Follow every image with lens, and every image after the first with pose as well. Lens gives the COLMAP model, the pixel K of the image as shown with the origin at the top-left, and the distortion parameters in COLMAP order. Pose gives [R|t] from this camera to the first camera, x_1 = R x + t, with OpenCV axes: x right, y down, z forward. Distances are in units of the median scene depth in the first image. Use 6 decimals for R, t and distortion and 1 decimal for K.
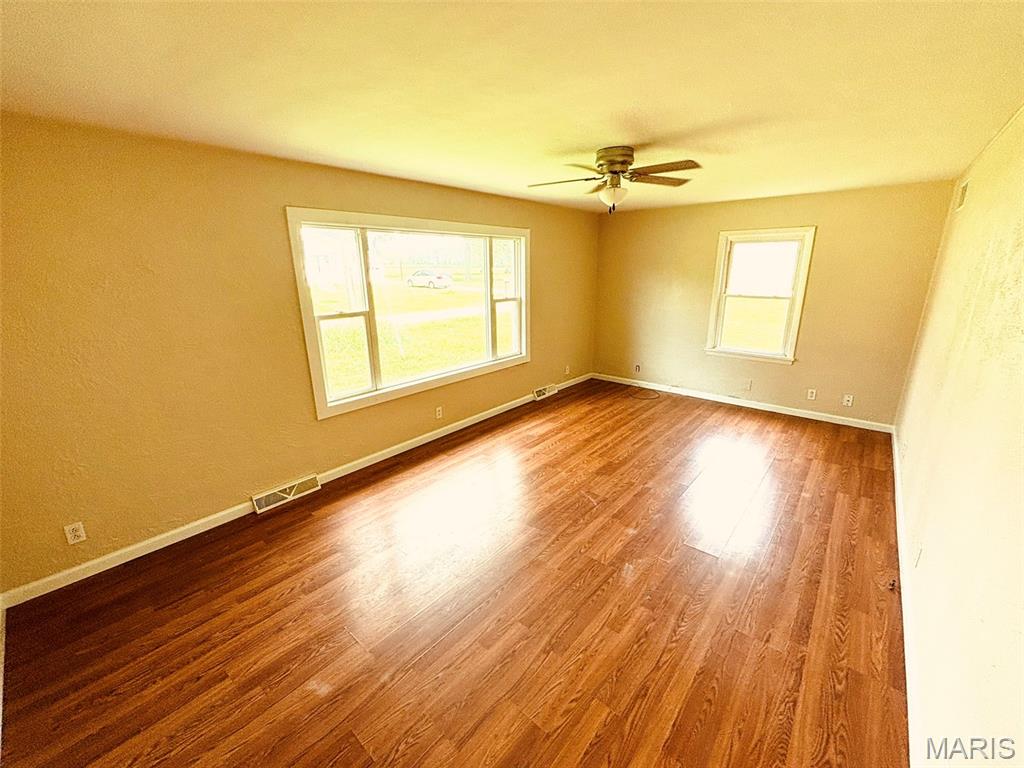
lens RADIAL K [[412.8, 0, 509.2], [0, 412.8, 382.3], [0, 0, 1]] dist [0.014242, -0.000231]
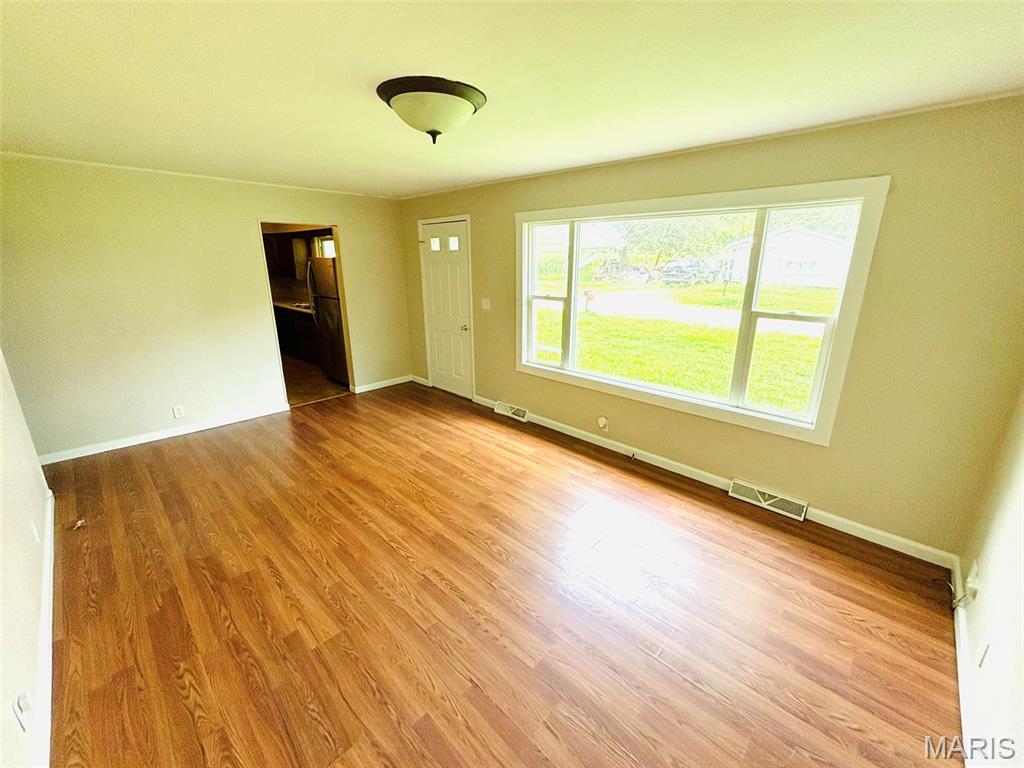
lens RADIAL K [[412.8, 0, 509.2], [0, 412.8, 382.3], [0, 0, 1]] dist [0.014242, -0.000231]
pose [[-0.047243, 0.299610, -0.952891, 0.612806], [-0.267182, 0.915407, 0.301071, -0.200586], [0.962487, 0.268819, 0.036804, 0.690905]]
